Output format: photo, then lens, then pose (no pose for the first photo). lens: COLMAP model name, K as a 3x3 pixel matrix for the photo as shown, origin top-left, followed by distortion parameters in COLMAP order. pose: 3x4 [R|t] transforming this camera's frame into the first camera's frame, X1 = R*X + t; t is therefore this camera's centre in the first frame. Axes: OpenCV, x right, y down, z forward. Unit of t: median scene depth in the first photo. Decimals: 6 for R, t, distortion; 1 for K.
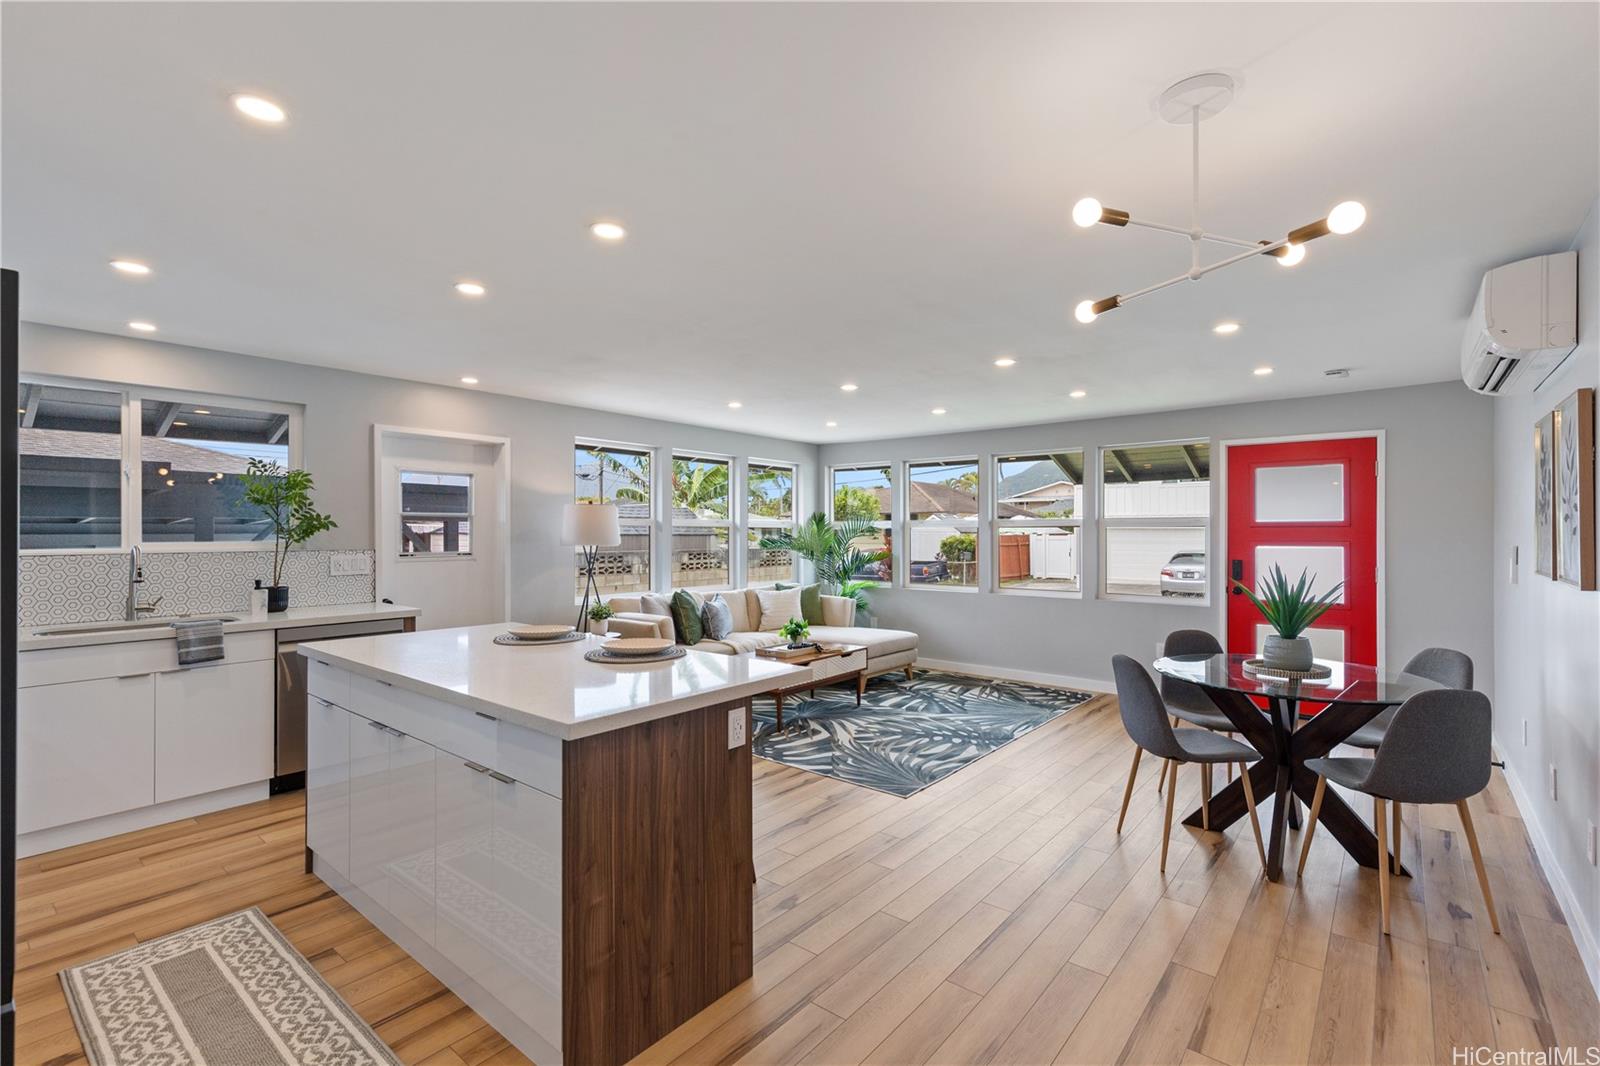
lens RADIAL K [[722.0, 0, 806.1], [0, 722.0, 528.4], [0, 0, 1]] dist [0.013639, -0.000503]
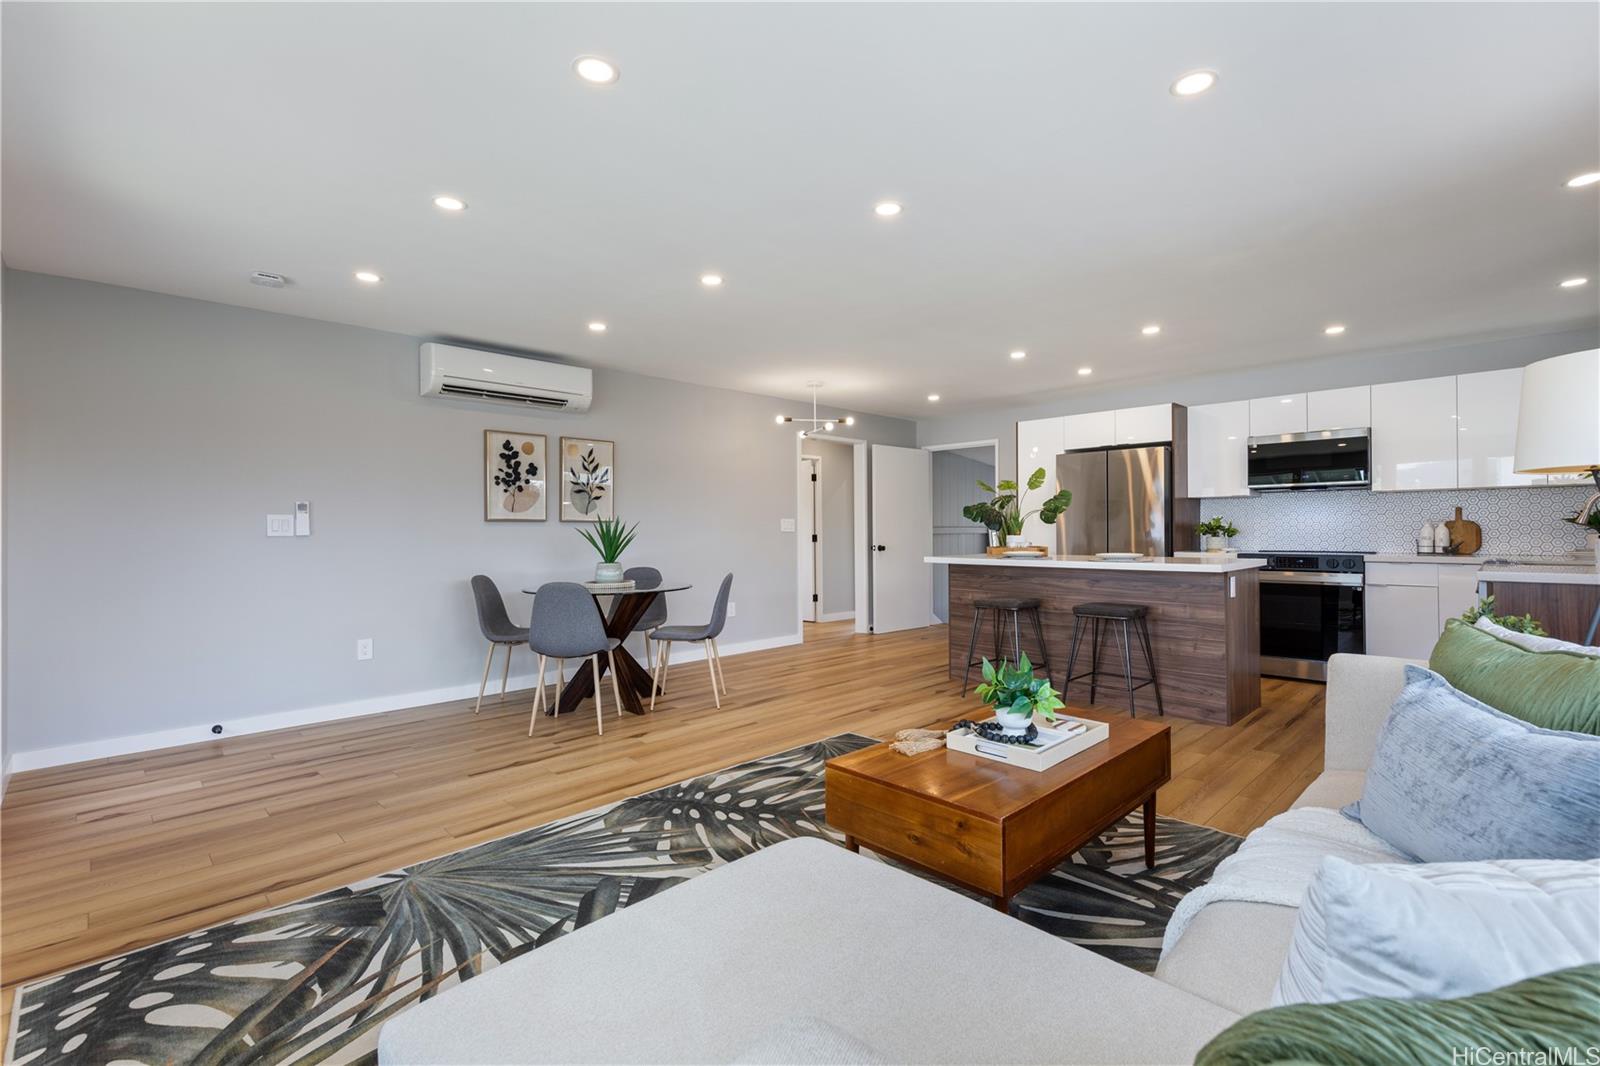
lens RADIAL K [[720.7, 0, 810.3], [0, 720.7, 532.9], [0, 0, 1]] dist [0.006796, -0.000347]
pose [[-0.994873, 0.006186, 0.100941, 0.064394], [0.006223, 0.999981, 0.000054, 0.058528], [-0.100939, 0.000682, -0.994892, 1.562449]]
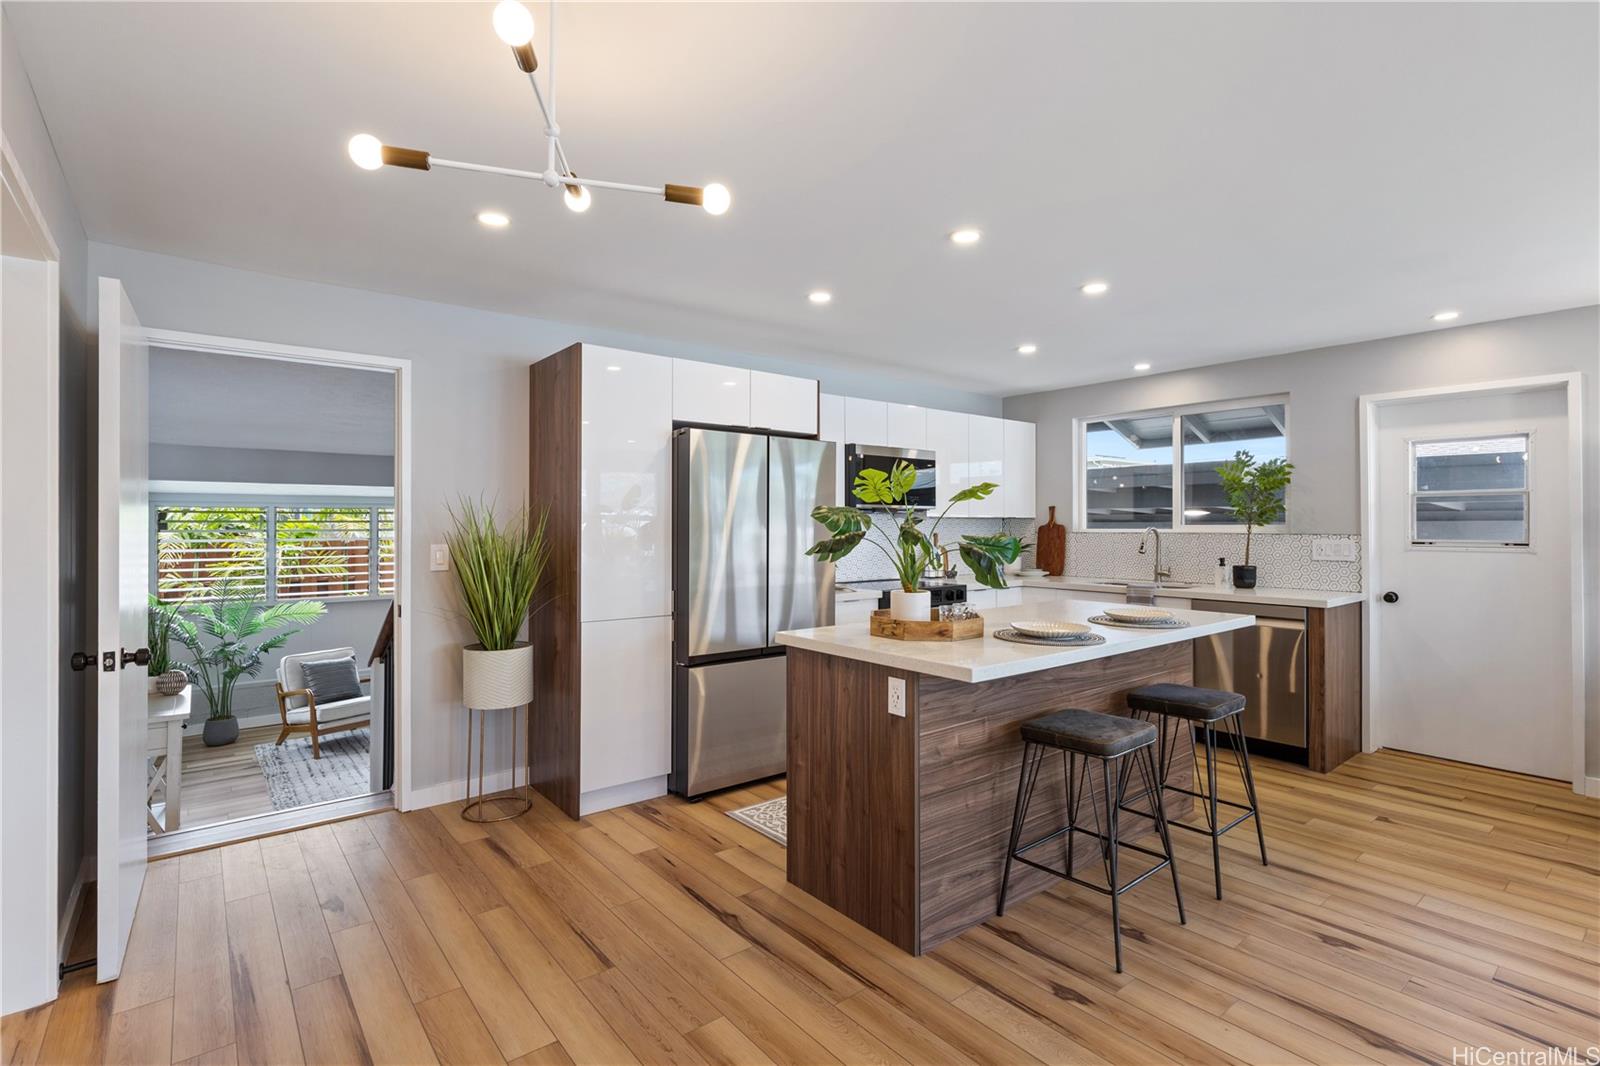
lens RADIAL K [[757.6, 0, 812.3], [0, 757.6, 519.7], [0, 0, 1]] dist [-0.002604, -0.000204]
pose [[-0.196903, -0.006482, -0.980401, 0.439488], [0.003726, 0.999966, -0.007360, 0.014109], [0.980416, -0.005102, -0.196873, 0.487588]]
